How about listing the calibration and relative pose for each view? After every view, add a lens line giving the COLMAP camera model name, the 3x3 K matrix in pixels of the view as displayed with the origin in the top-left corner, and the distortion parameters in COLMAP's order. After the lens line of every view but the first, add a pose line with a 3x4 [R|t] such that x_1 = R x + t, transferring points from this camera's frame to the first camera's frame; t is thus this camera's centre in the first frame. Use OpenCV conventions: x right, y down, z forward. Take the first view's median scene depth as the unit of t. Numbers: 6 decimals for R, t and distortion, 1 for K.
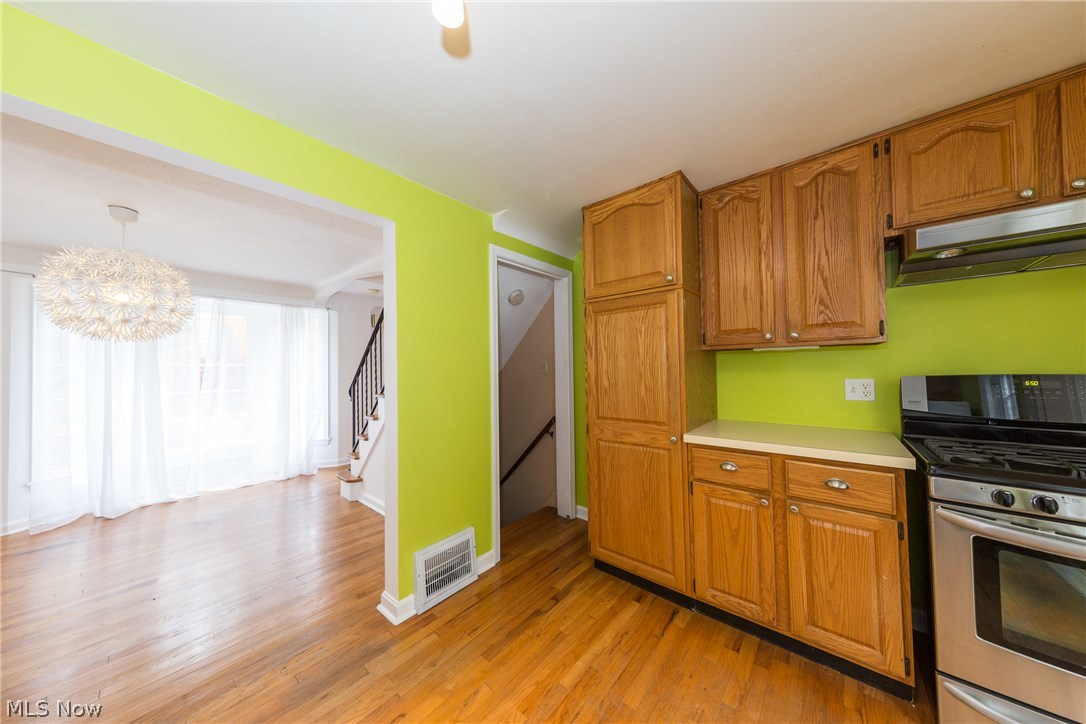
lens RADIAL K [[341.5, 0, 548.0], [0, 341.5, 361.8], [0, 0, 1]] dist [0.004199, -0.000031]
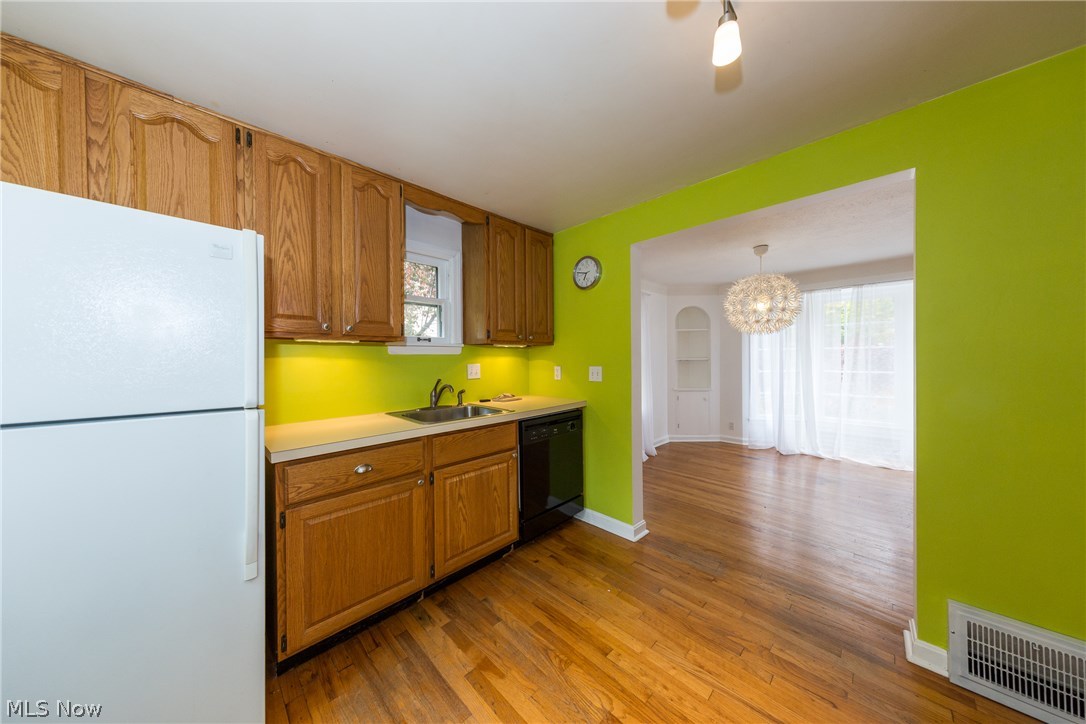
lens RADIAL K [[341.5, 0, 542.3], [0, 341.5, 362.1], [0, 0, 1]] dist [0.004199, -0.000031]
pose [[-0.087264, 0.027184, -0.995814, 0.427551], [0.029246, 0.999267, 0.024715, -0.003864], [0.995756, -0.026967, -0.087995, 0.196459]]
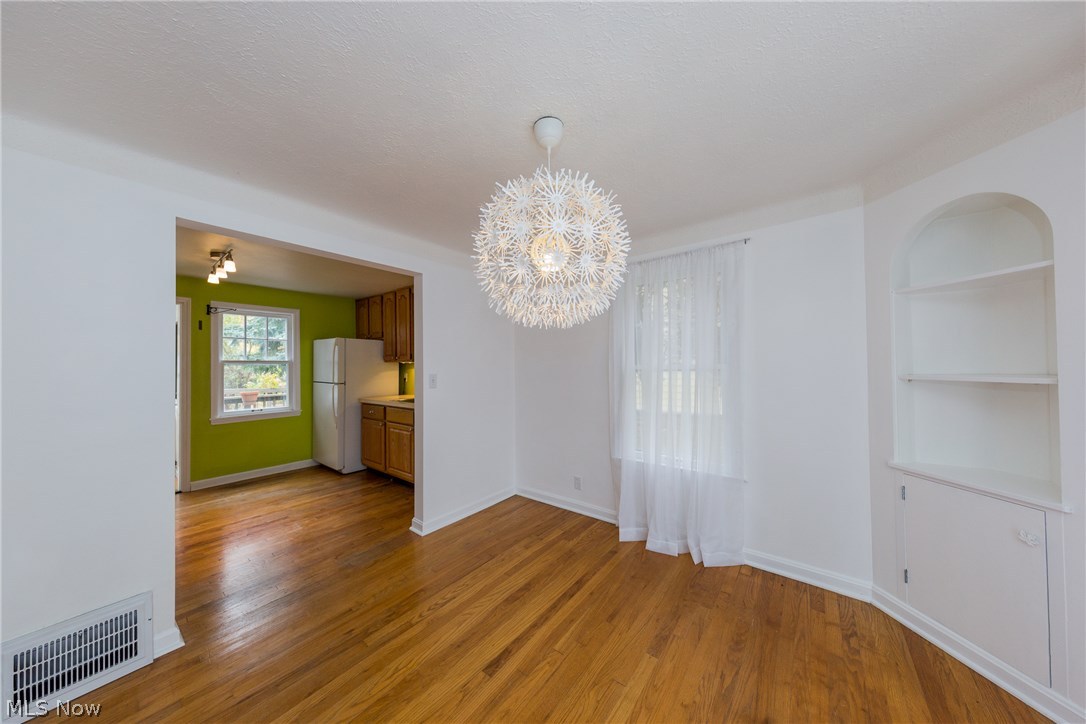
lens RADIAL K [[341.5, 0, 546.4], [0, 341.5, 361.8], [0, 0, 1]] dist [0.004199, -0.000031]
pose [[-0.999015, 0.025316, -0.036437, -1.484939], [0.026317, 0.999282, -0.027268, 0.030819], [0.035721, -0.028200, -0.998964, 2.017450]]
